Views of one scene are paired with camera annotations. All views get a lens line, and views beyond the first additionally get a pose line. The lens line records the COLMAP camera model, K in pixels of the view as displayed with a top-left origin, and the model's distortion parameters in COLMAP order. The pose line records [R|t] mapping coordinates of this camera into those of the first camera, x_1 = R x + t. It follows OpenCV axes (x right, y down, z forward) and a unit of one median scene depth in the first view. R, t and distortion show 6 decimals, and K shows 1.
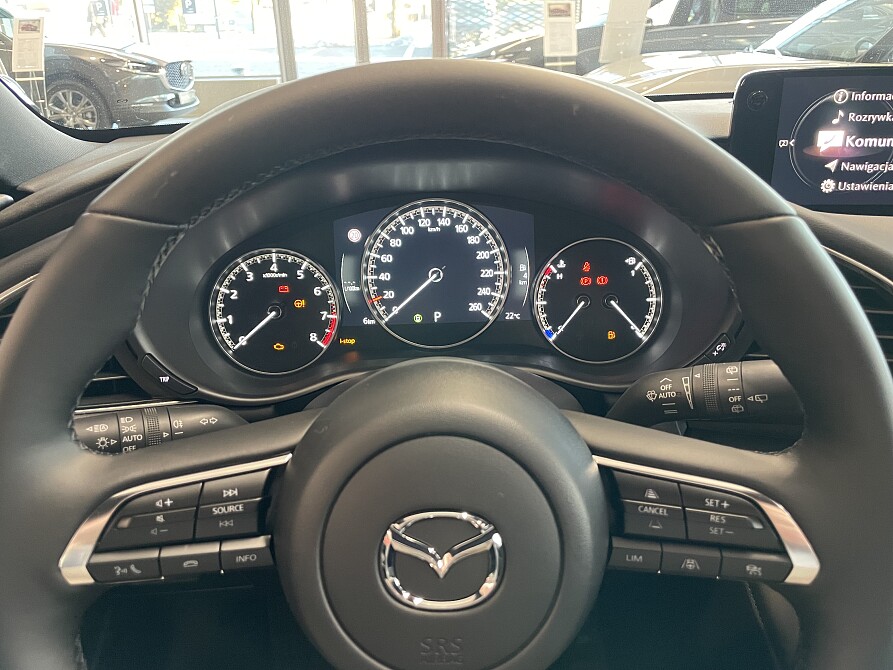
lens RADIAL K [[675.0, 0, 450.3], [0, 675.0, 330.6], [0, 0, 1]] dist [0.080964, -0.117797]
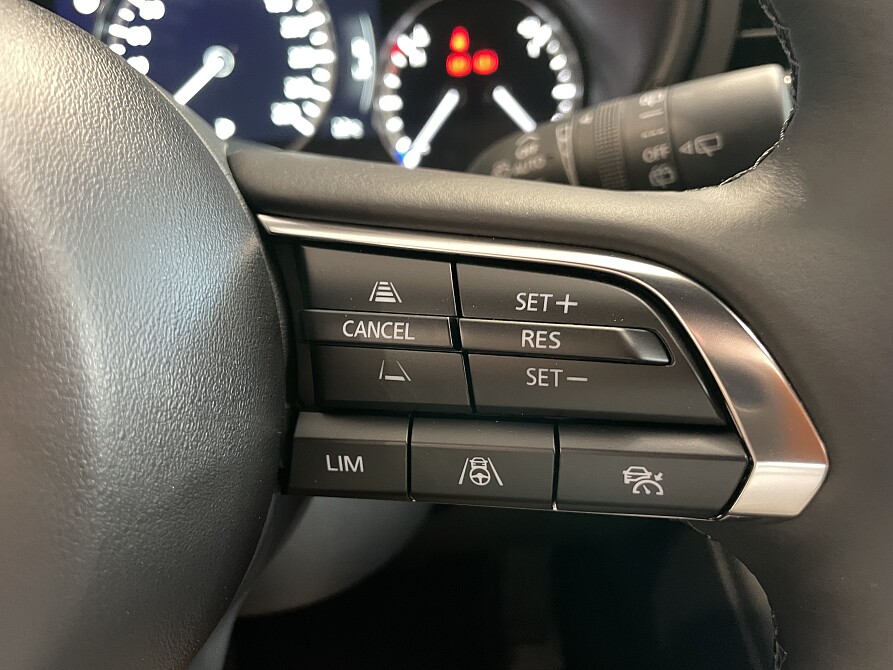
lens RADIAL K [[698.2, 0, 467.0], [0, 698.2, 336.8], [0, 0, 1]] dist [0.081592, -0.245659]
pose [[0.999525, -0.014194, 0.027366, 0.187189], [0.012648, 0.998358, 0.055866, 0.138371], [-0.028114, -0.055494, 0.998063, 0.350395]]
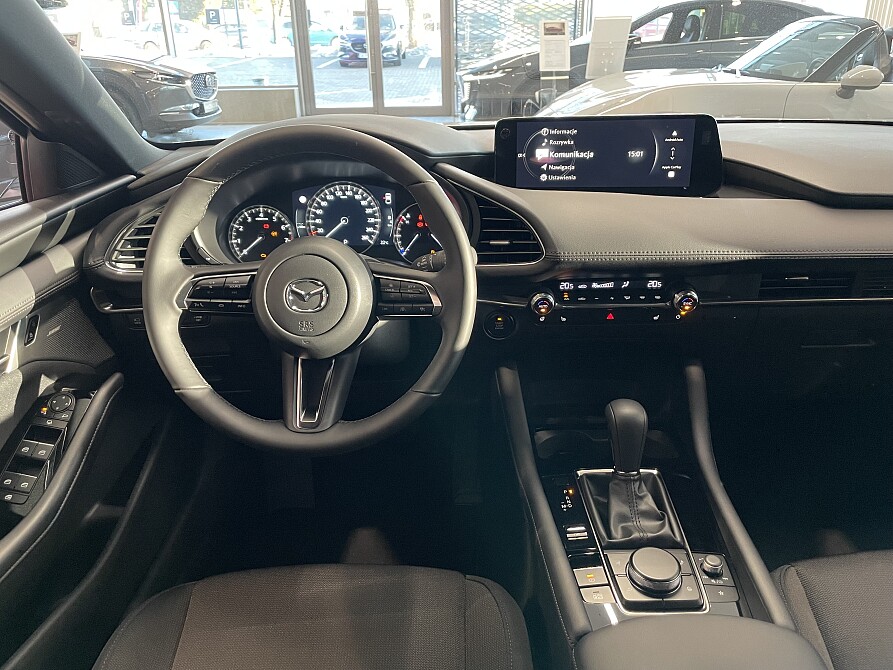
lens RADIAL K [[675.0, 0, 450.3], [0, 675.0, 330.6], [0, 0, 1]] dist [0.080964, -0.117797]
pose [[0.999629, 0.014038, -0.023330, 0.338443], [-0.014274, 0.999849, -0.009954, 0.253407], [0.023187, 0.010284, 0.999678, -0.955553]]
